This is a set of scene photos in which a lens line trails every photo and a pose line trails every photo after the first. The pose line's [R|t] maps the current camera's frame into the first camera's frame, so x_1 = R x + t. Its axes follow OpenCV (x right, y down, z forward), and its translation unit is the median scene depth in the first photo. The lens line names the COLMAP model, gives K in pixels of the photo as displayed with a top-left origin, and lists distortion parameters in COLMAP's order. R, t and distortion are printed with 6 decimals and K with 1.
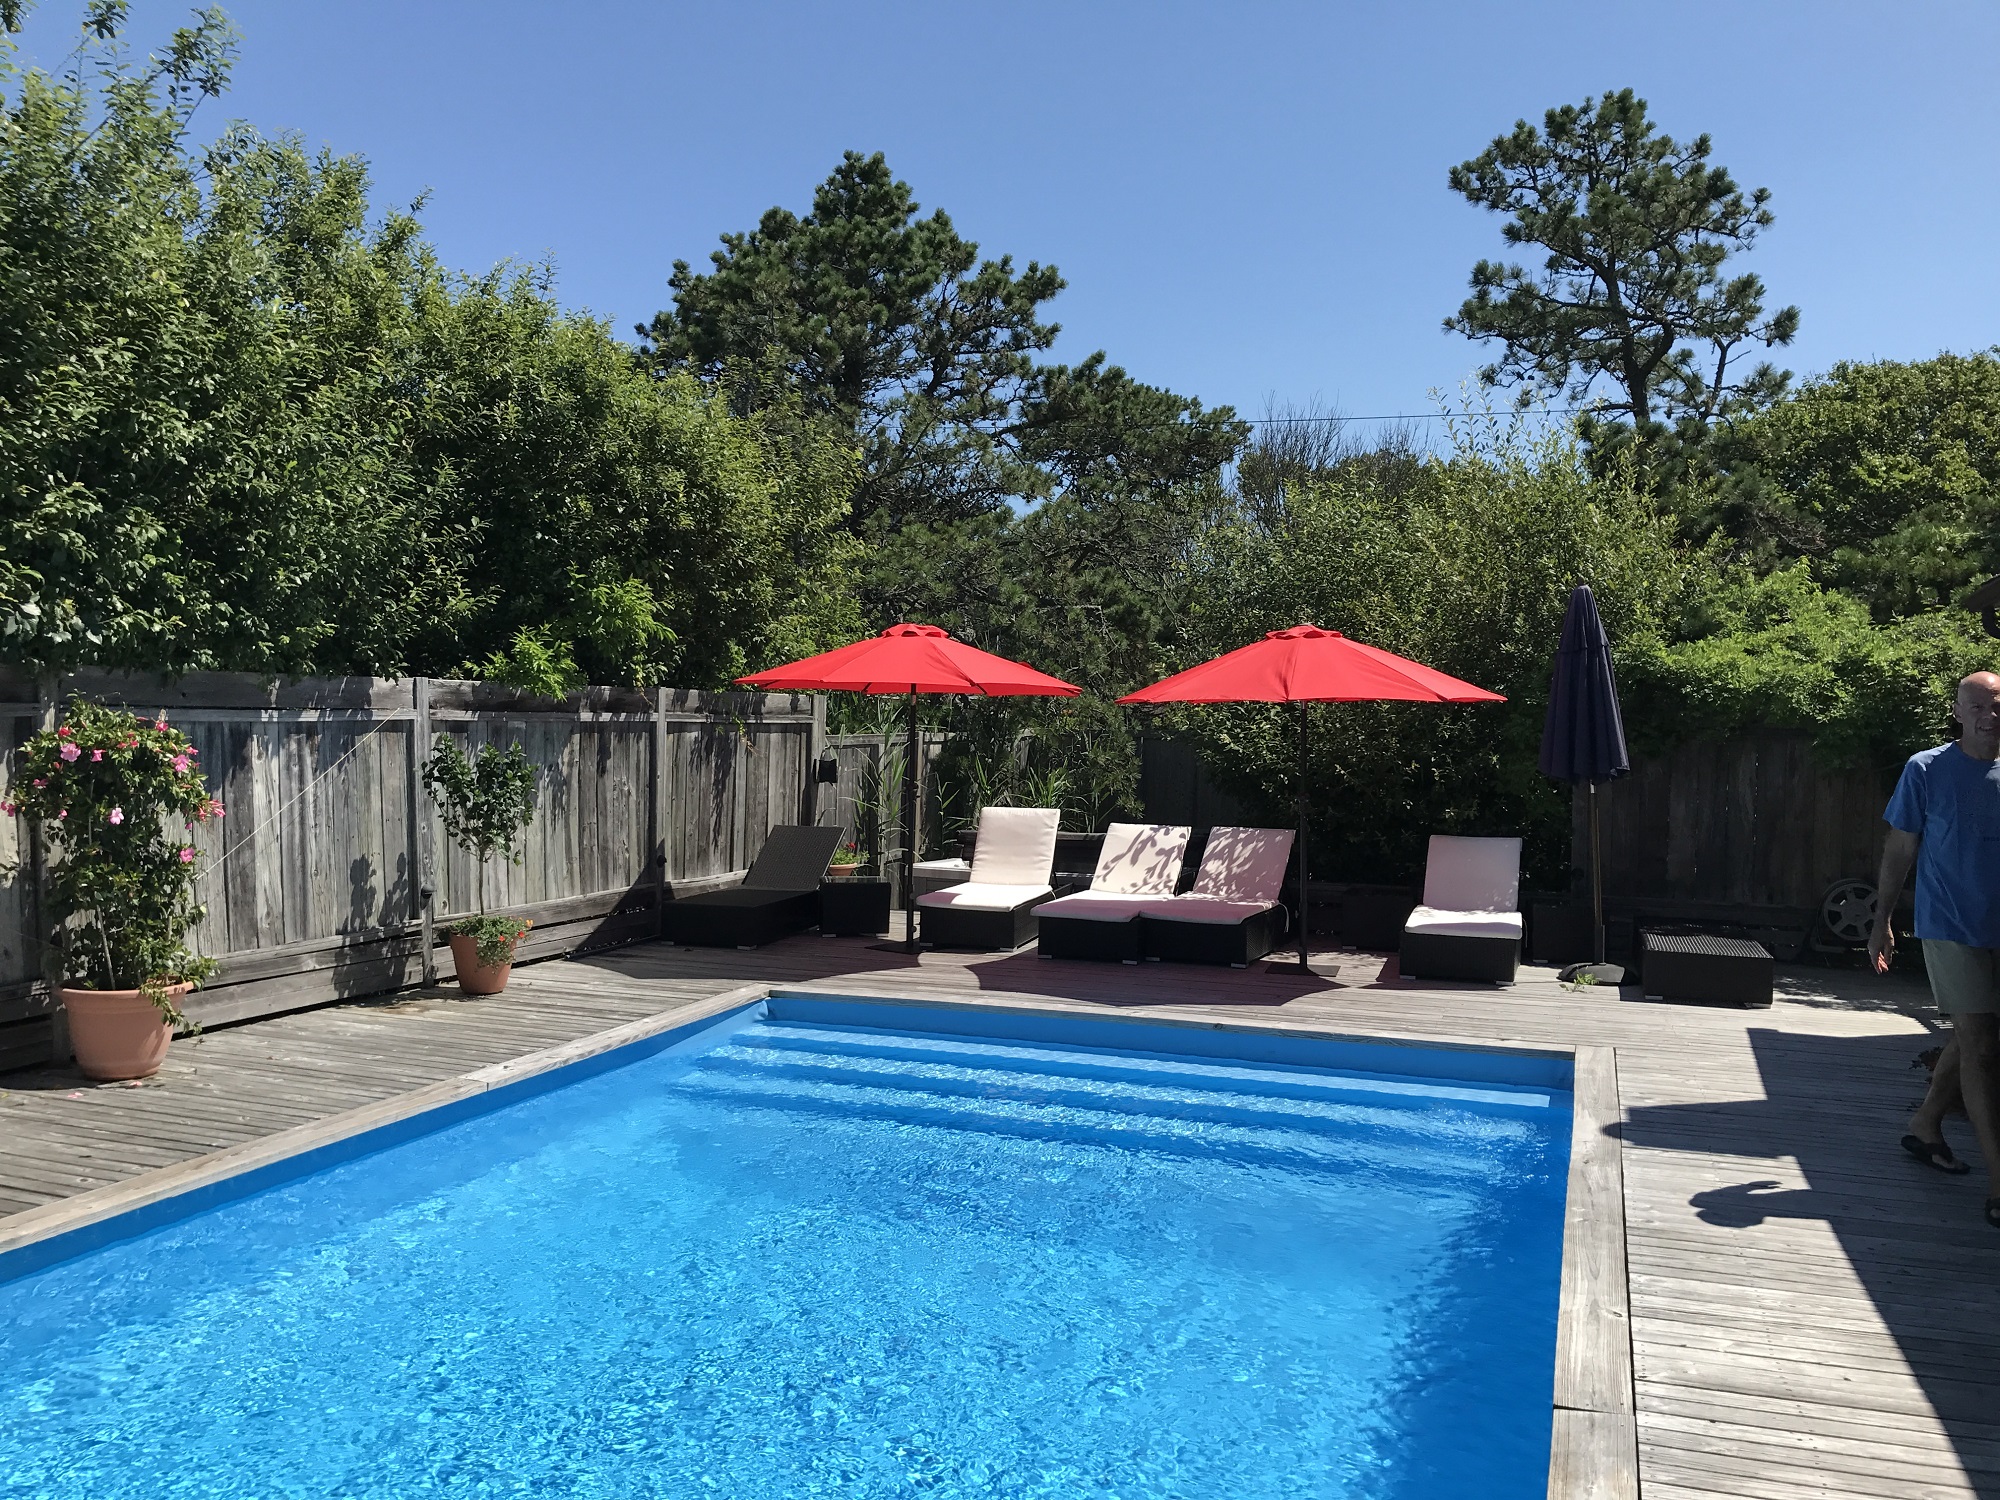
lens RADIAL K [[1632.7, 0, 1001.1], [0, 1632.7, 750.5], [0, 0, 1]] dist [0.010886, 0.003040]
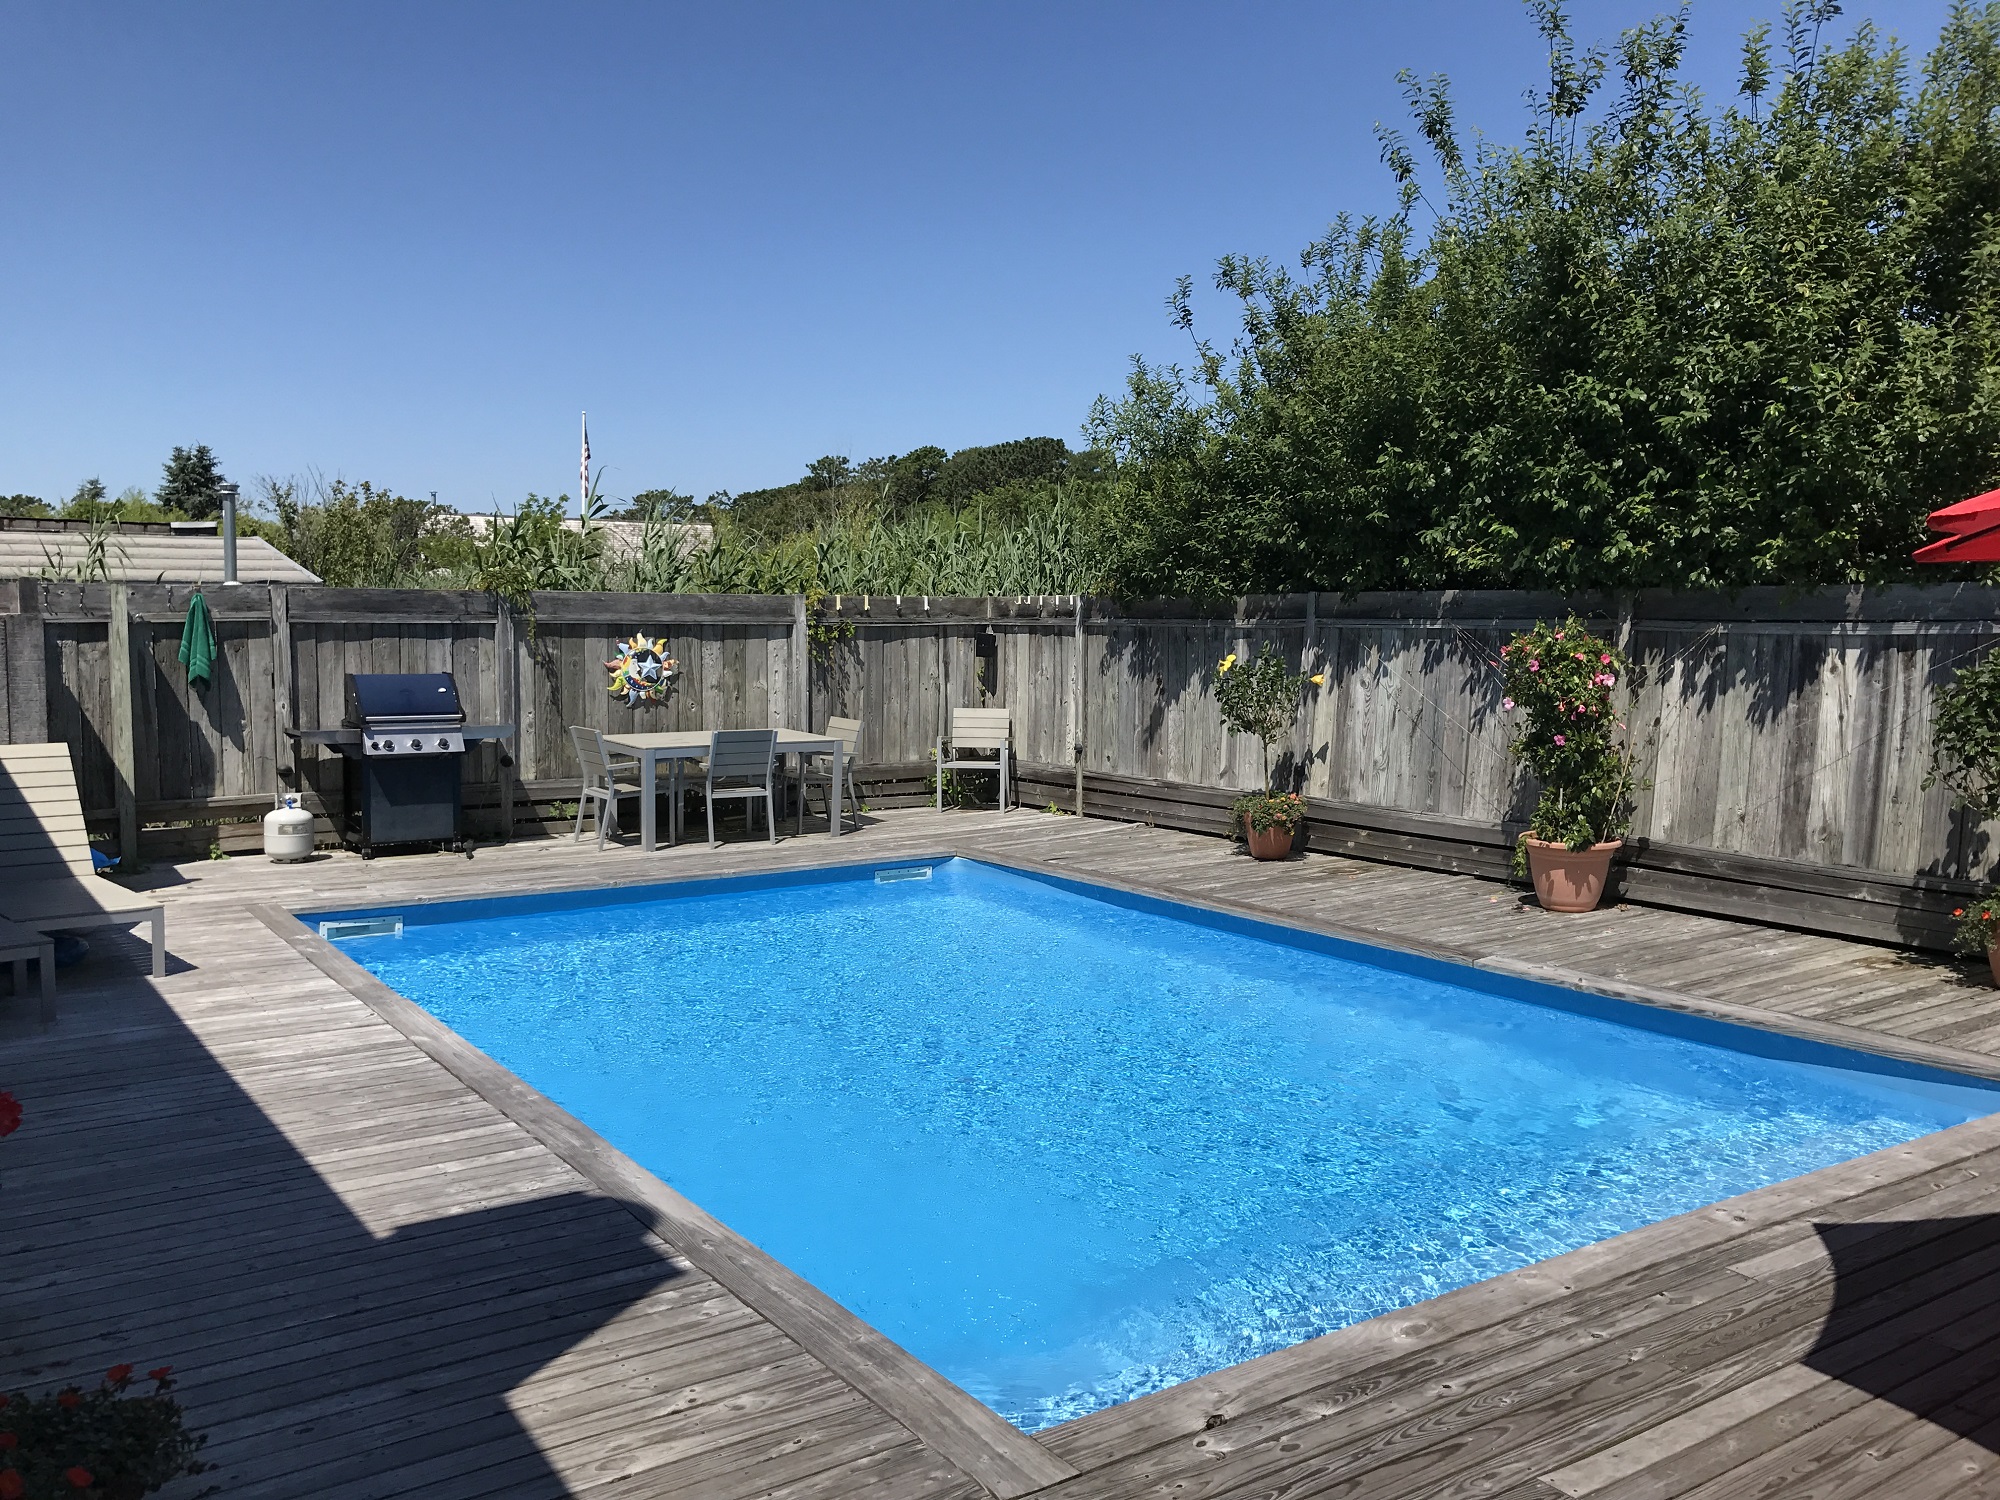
lens RADIAL K [[1632.7, 0, 999.5], [0, 1632.7, 753.0], [0, 0, 1]] dist [0.010886, 0.003040]
pose [[-0.584644, 0.037429, -0.810426, 0.642423], [-0.037443, 0.996626, 0.073040, 0.000178], [0.810425, 0.073047, -0.581270, 1.169816]]
